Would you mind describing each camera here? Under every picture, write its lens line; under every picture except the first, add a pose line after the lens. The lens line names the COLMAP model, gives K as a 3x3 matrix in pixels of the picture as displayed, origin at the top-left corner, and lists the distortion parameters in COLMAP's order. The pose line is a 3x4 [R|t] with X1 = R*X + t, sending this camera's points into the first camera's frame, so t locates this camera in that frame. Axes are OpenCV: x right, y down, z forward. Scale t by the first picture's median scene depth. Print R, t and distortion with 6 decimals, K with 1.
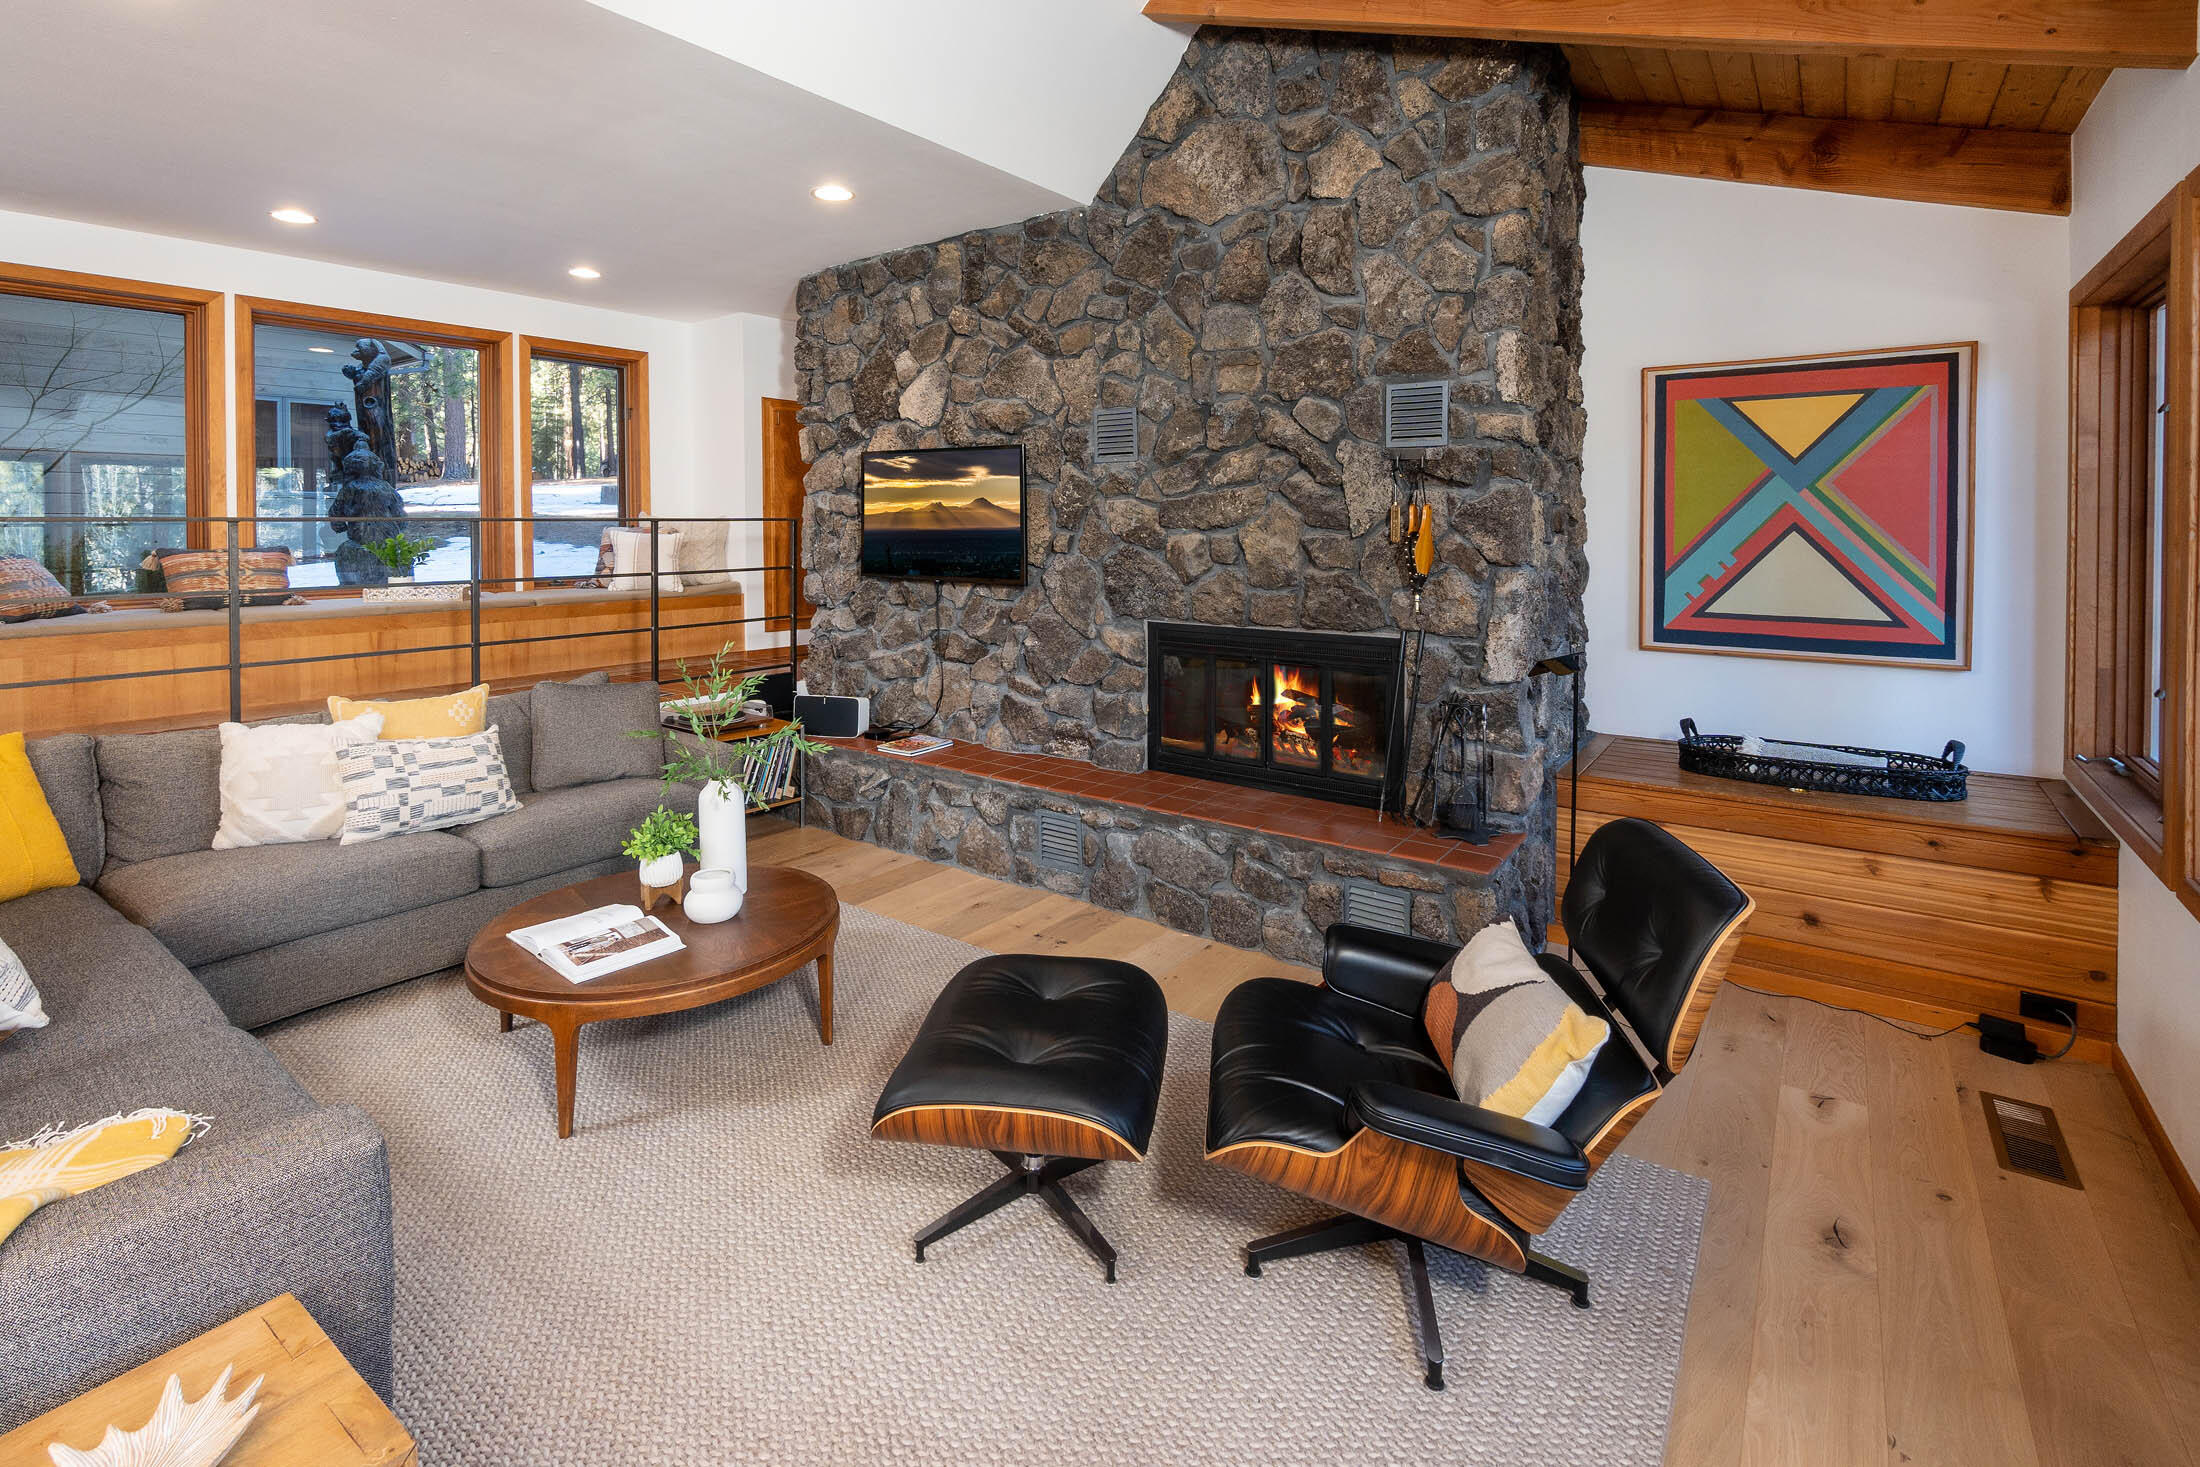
lens RADIAL K [[984.5, 0, 1048.5], [0, 984.5, 751.0], [0, 0, 1]] dist [0.002102, 0.000396]
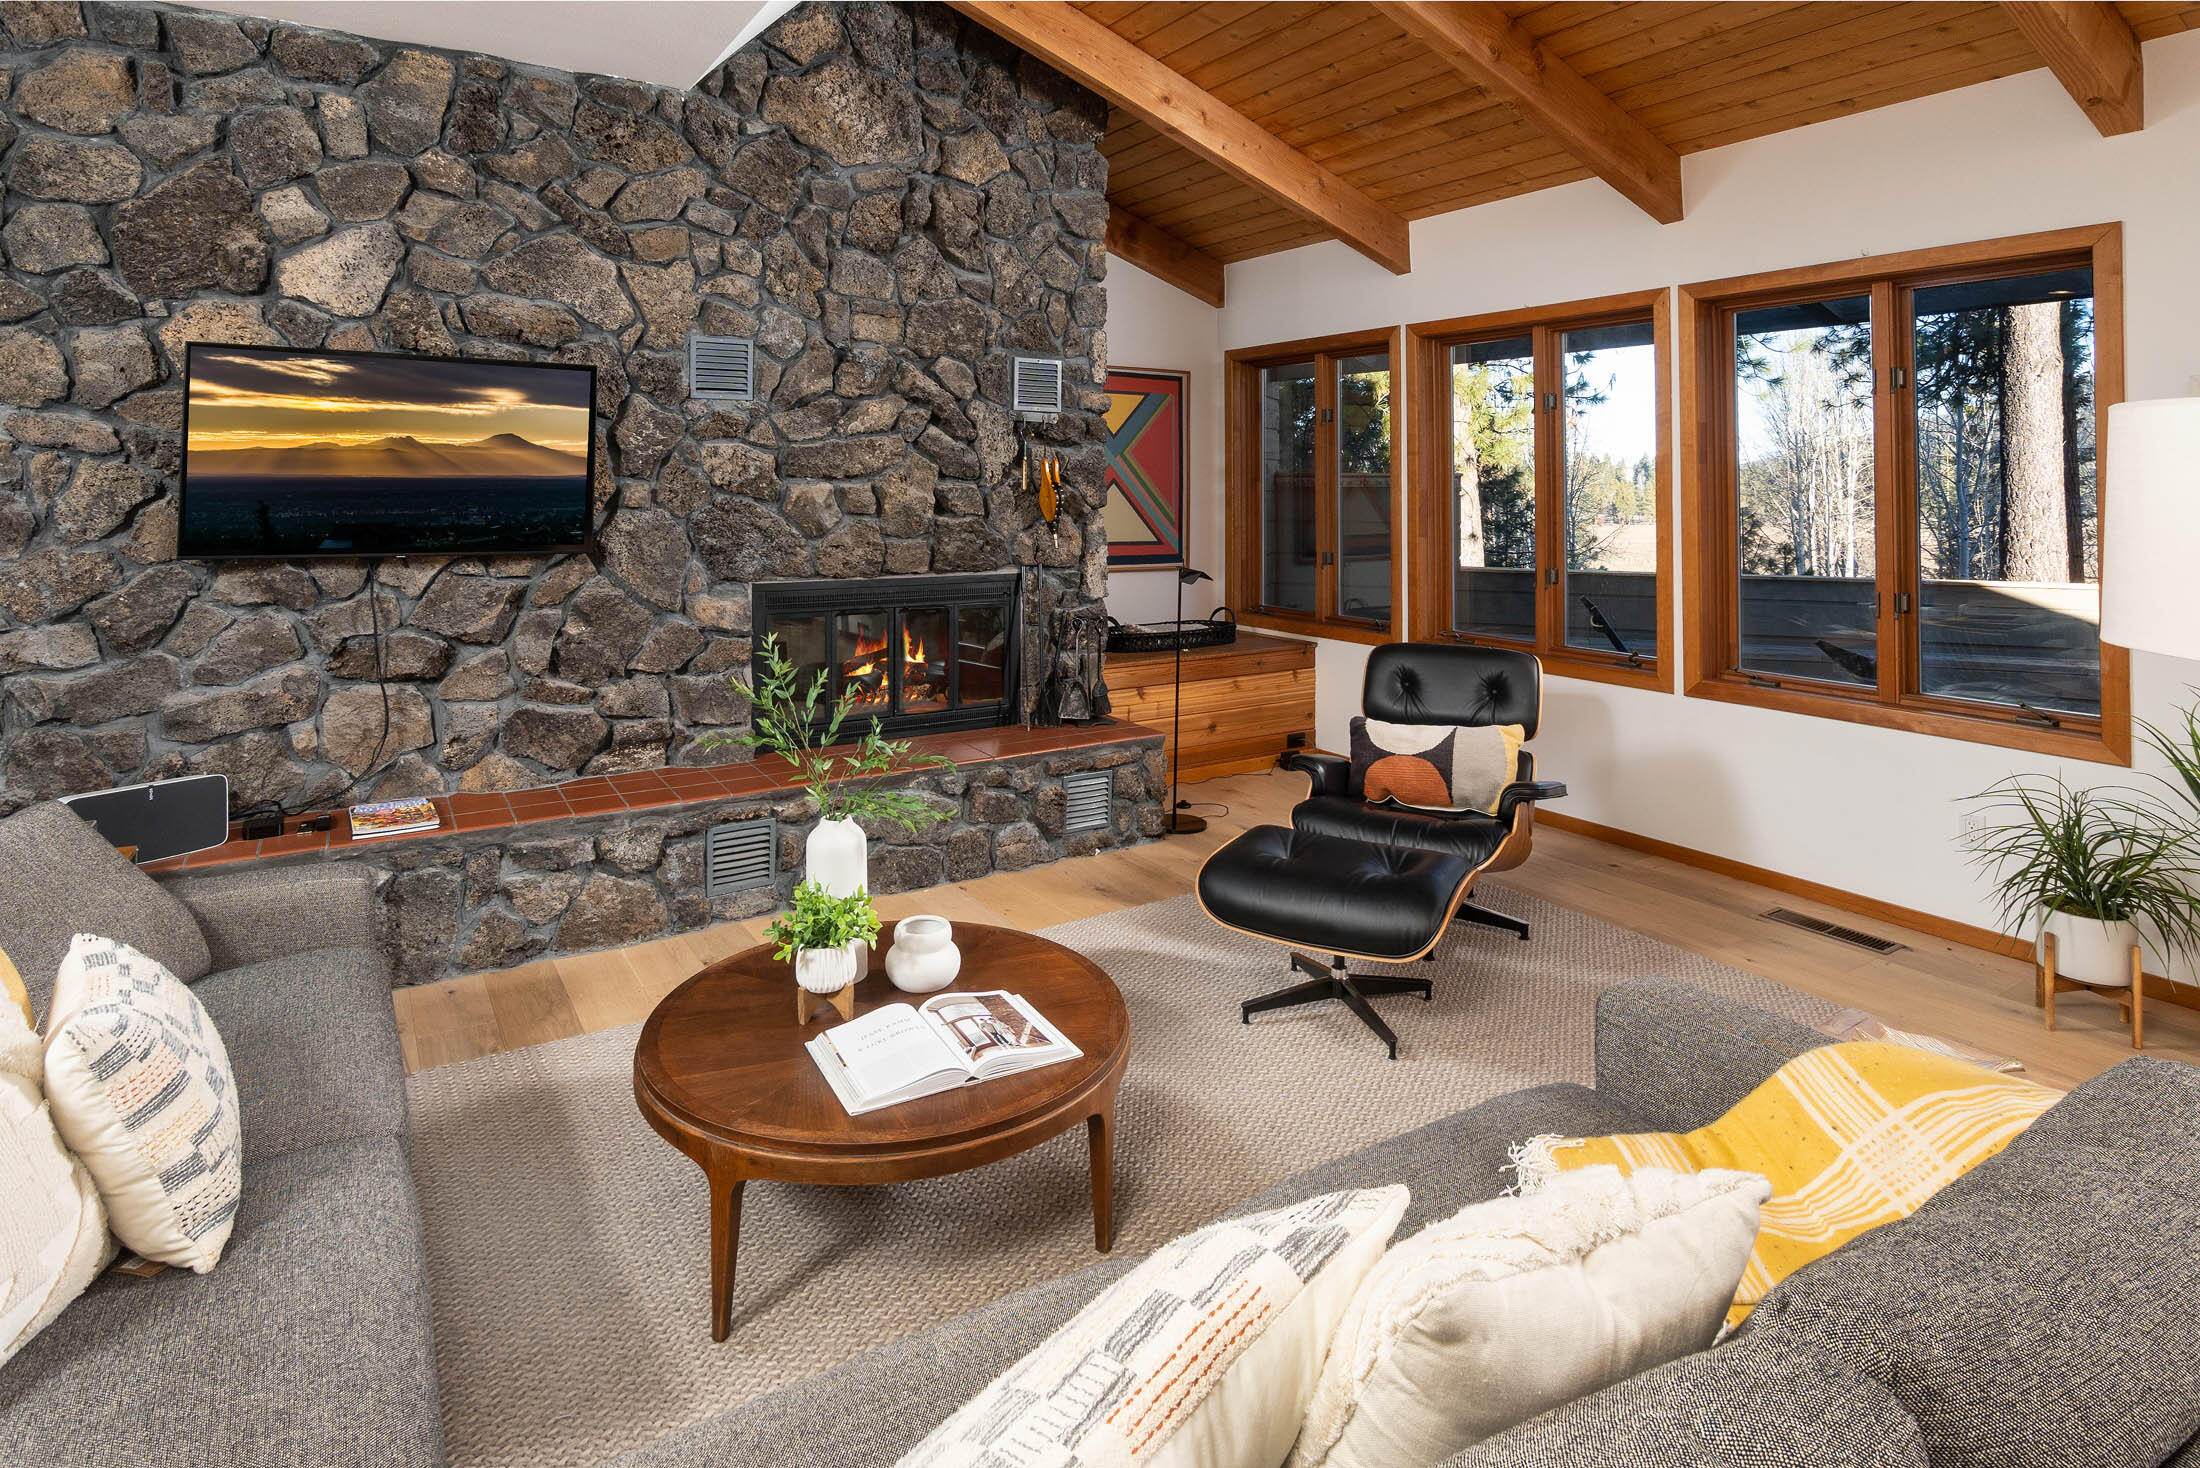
lens RADIAL K [[1108.4, 0, 1100.0], [0, 1108.4, 734.0], [0, 0, 1]] dist [-0.015476, -0.001373]
pose [[0.369861, -0.199866, 0.907335, -0.750930], [0.202455, 0.970457, 0.131243, -0.073453], [-0.906761, 0.135152, 0.399399, 0.368746]]
